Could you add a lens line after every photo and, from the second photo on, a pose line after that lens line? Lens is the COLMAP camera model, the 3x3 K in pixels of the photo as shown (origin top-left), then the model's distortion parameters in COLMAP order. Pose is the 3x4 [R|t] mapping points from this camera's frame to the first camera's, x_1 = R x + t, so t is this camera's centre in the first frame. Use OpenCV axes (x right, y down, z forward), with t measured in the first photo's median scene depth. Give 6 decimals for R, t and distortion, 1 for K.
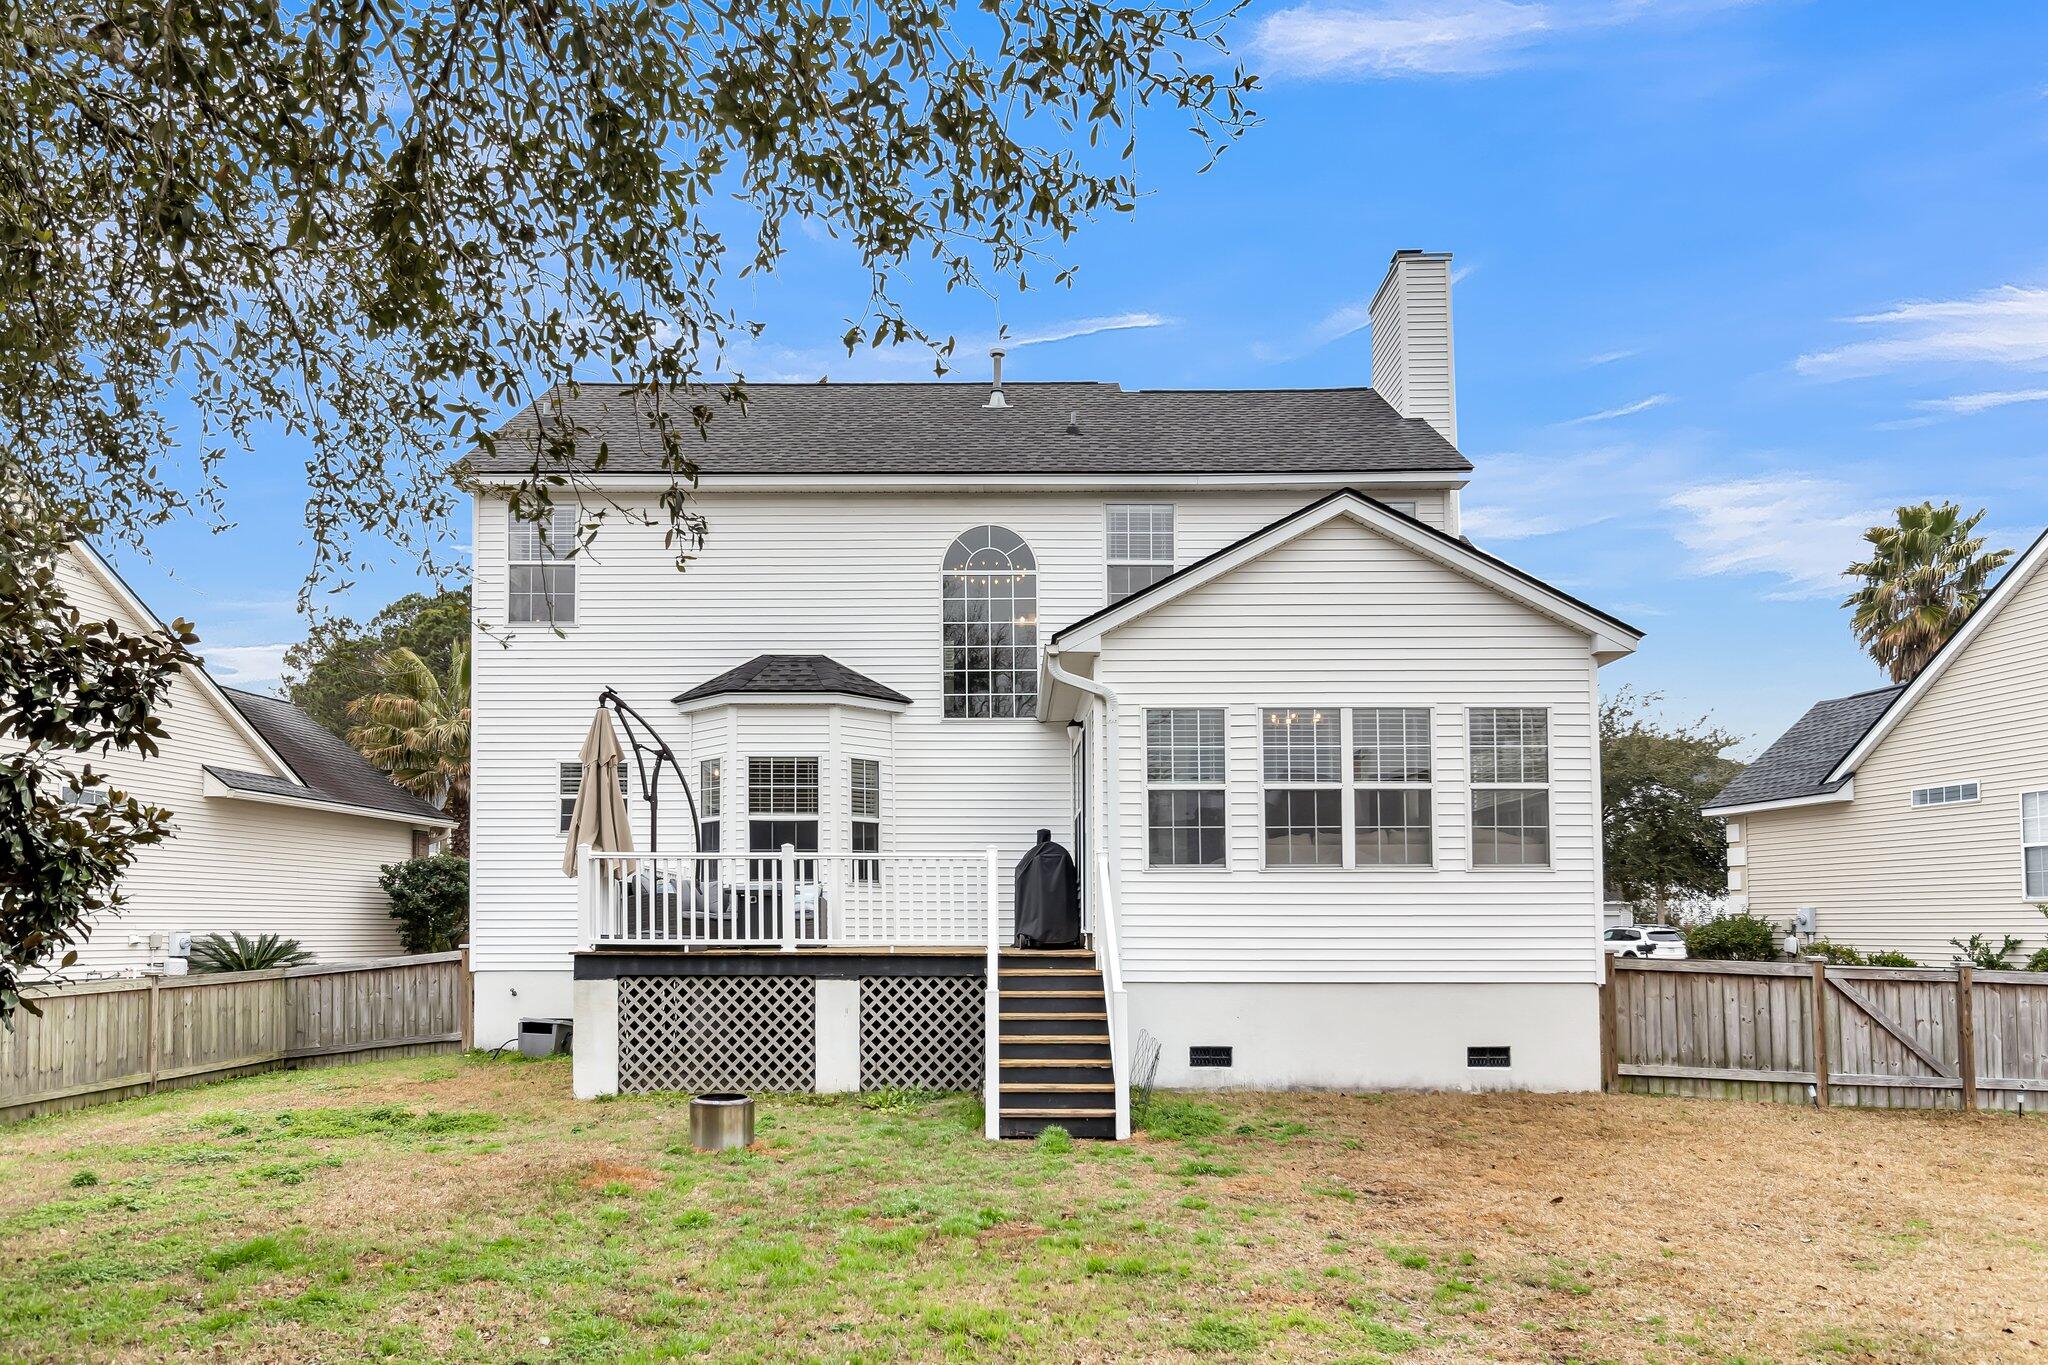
lens RADIAL K [[1371.6, 0, 1024.0], [0, 1371.6, 682.5], [0, 0, 1]] dist [-0.003404, -0.000378]
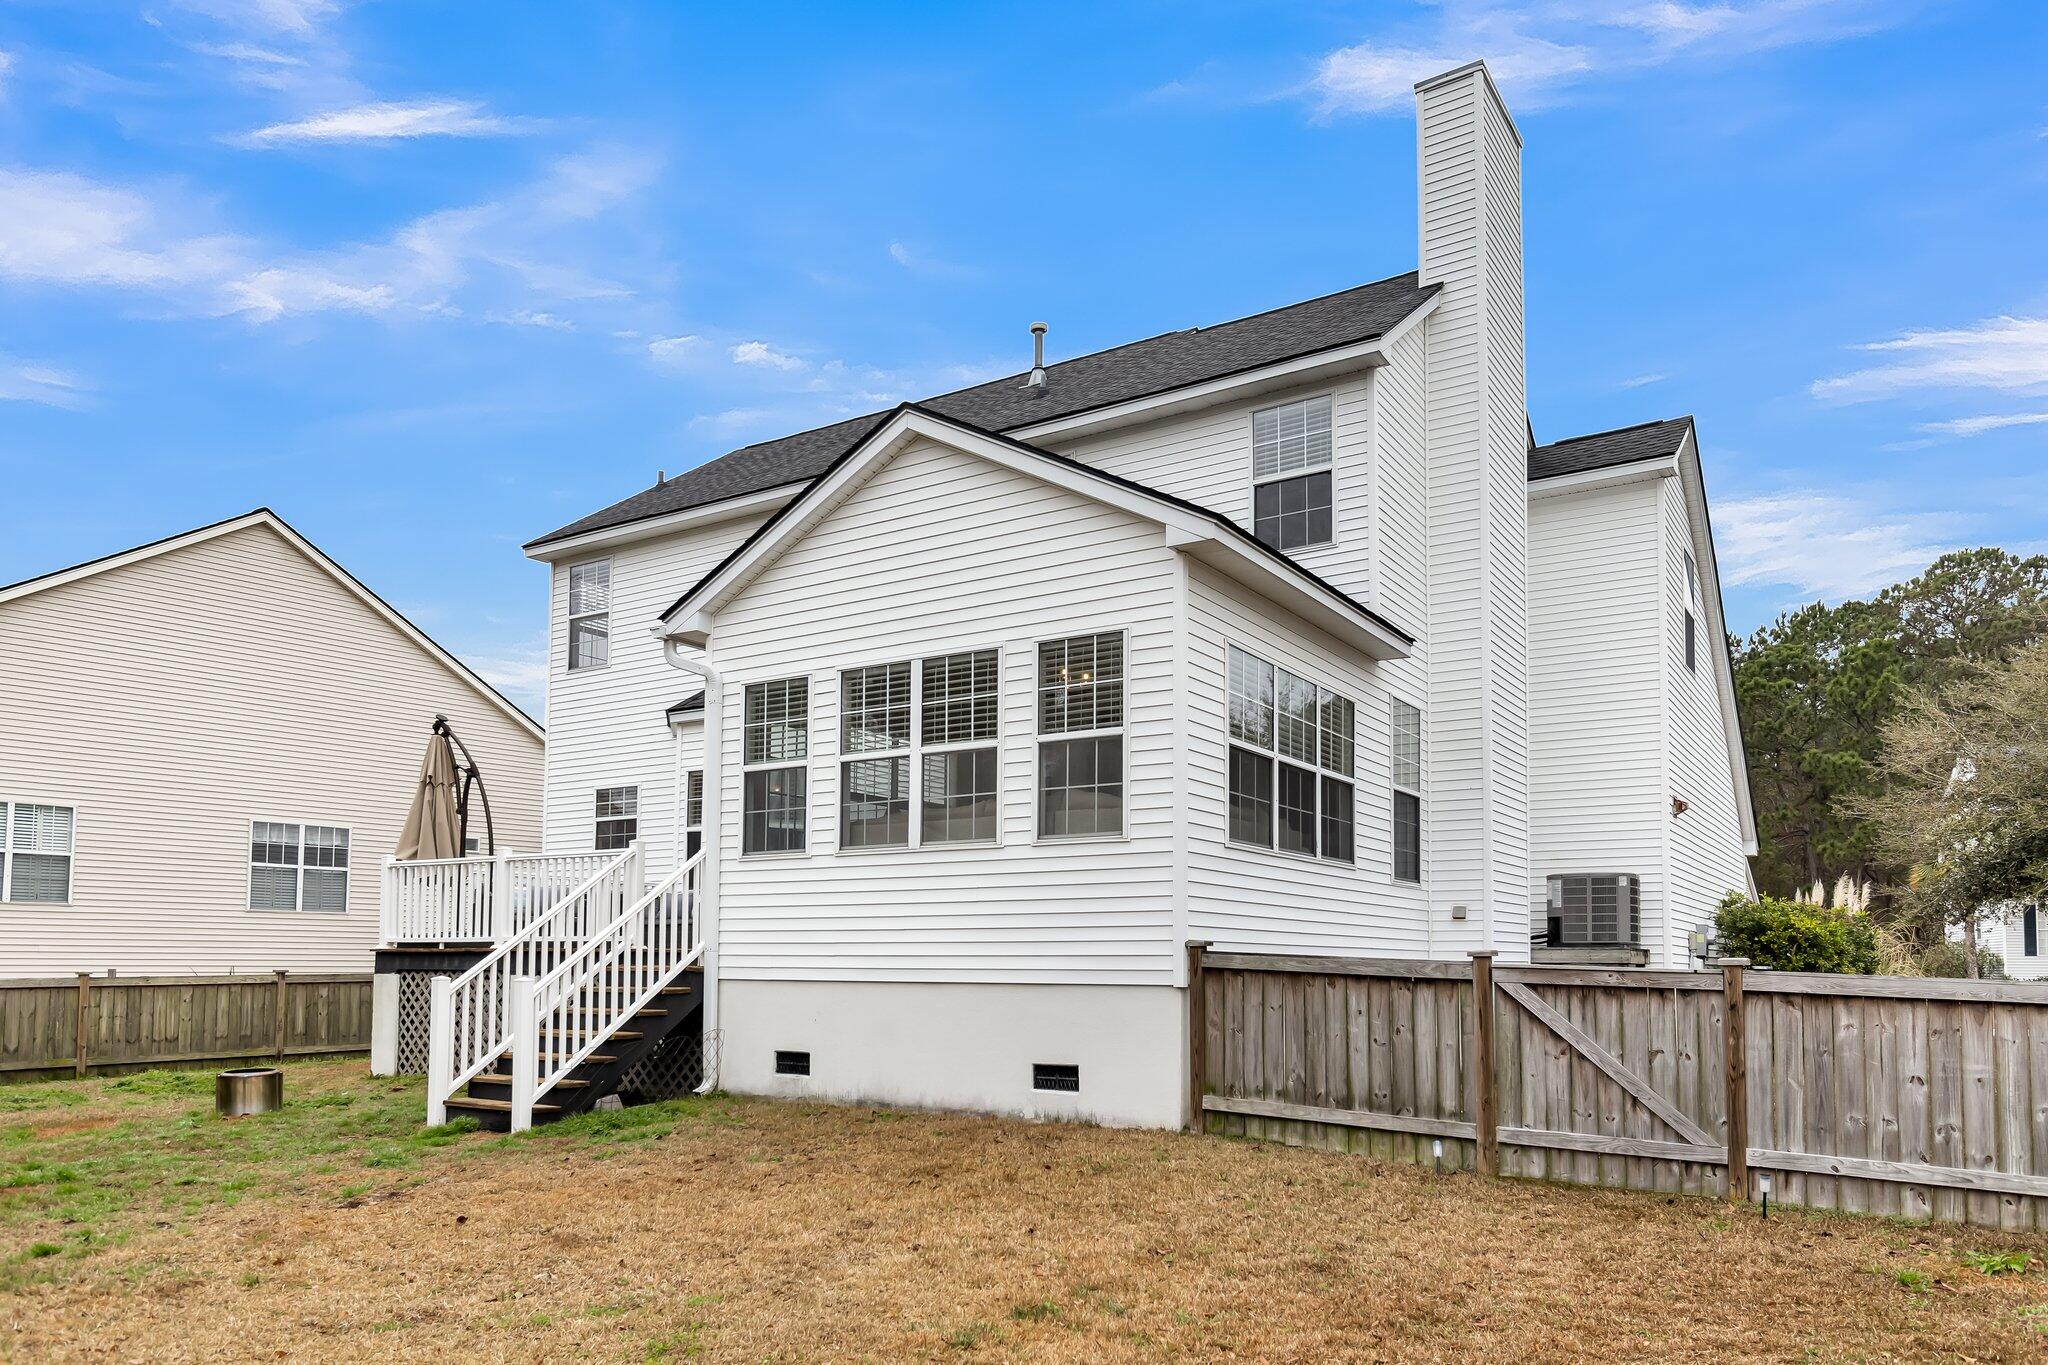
lens RADIAL K [[1375.3, 0, 1026.0], [0, 1375.3, 710.2], [0, 0, 1]] dist [-0.003147, -0.000355]
pose [[0.845182, -0.095059, -0.525958, 0.756144], [0.092541, 0.995221, -0.031163, 0.084309], [0.526407, -0.022335, 0.849939, 0.317195]]
